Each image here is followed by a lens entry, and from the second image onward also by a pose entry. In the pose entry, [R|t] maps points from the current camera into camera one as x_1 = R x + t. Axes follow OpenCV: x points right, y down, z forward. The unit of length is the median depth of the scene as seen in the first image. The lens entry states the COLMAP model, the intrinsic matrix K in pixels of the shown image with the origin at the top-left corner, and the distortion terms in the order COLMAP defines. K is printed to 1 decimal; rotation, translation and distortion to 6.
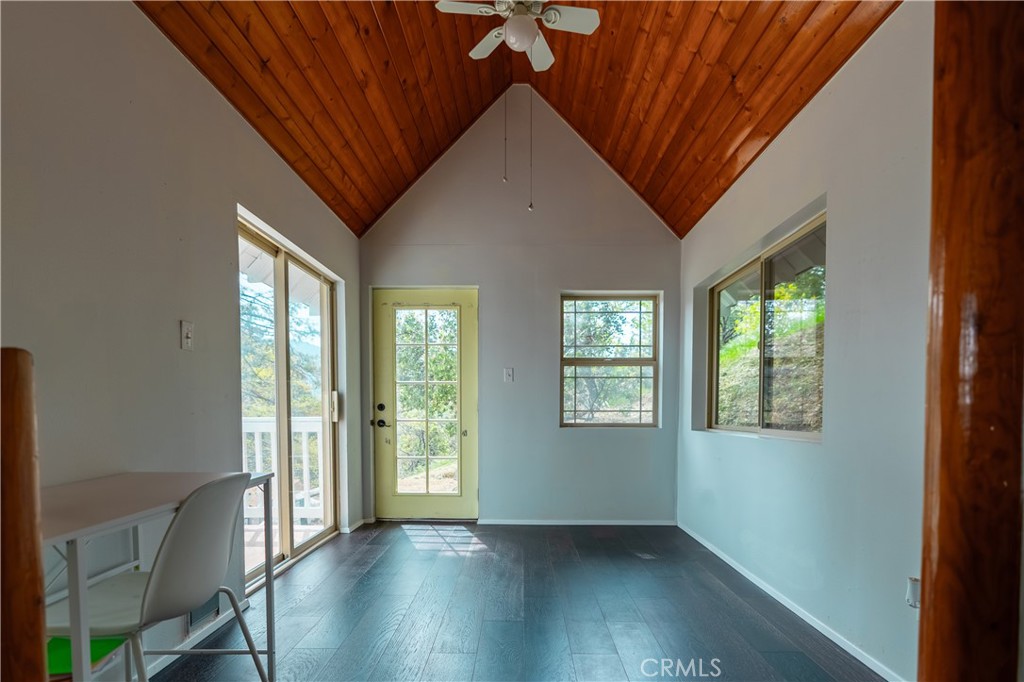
lens RADIAL K [[461.3, 0, 514.7], [0, 461.3, 341.8], [0, 0, 1]] dist [-0.009068, 0.003226]
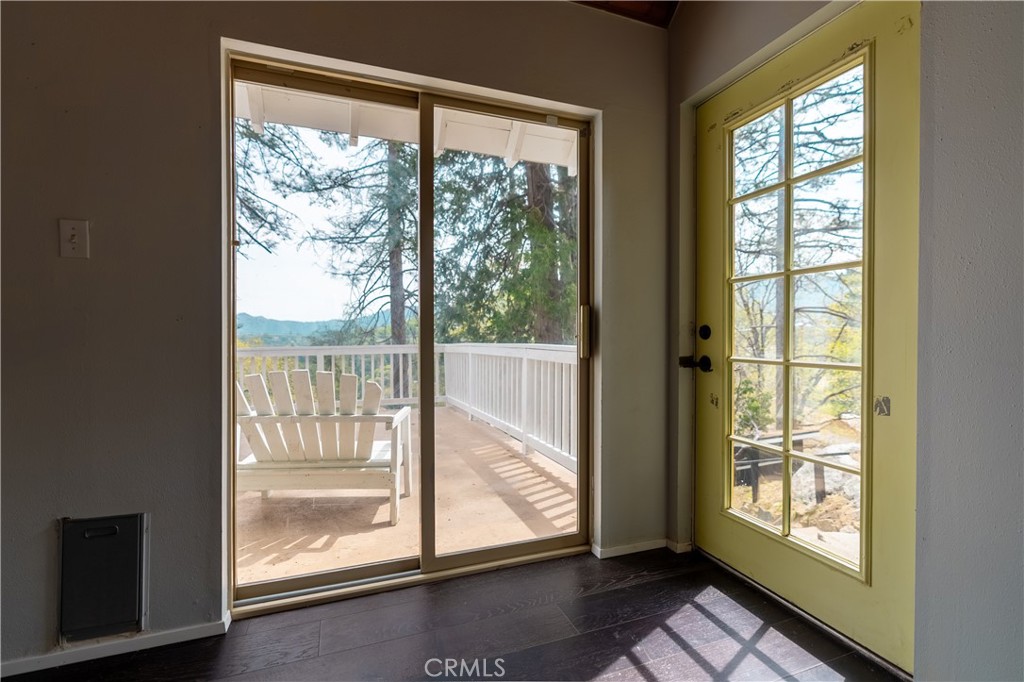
lens RADIAL K [[461.3, 0, 511.5], [0, 461.3, 337.2], [0, 0, 1]] dist [-0.009068, 0.003226]
pose [[0.358800, -0.014196, -0.933306, 0.107434], [0.140024, 0.989388, 0.038782, 0.103647], [0.922852, -0.144600, 0.356981, 0.659326]]
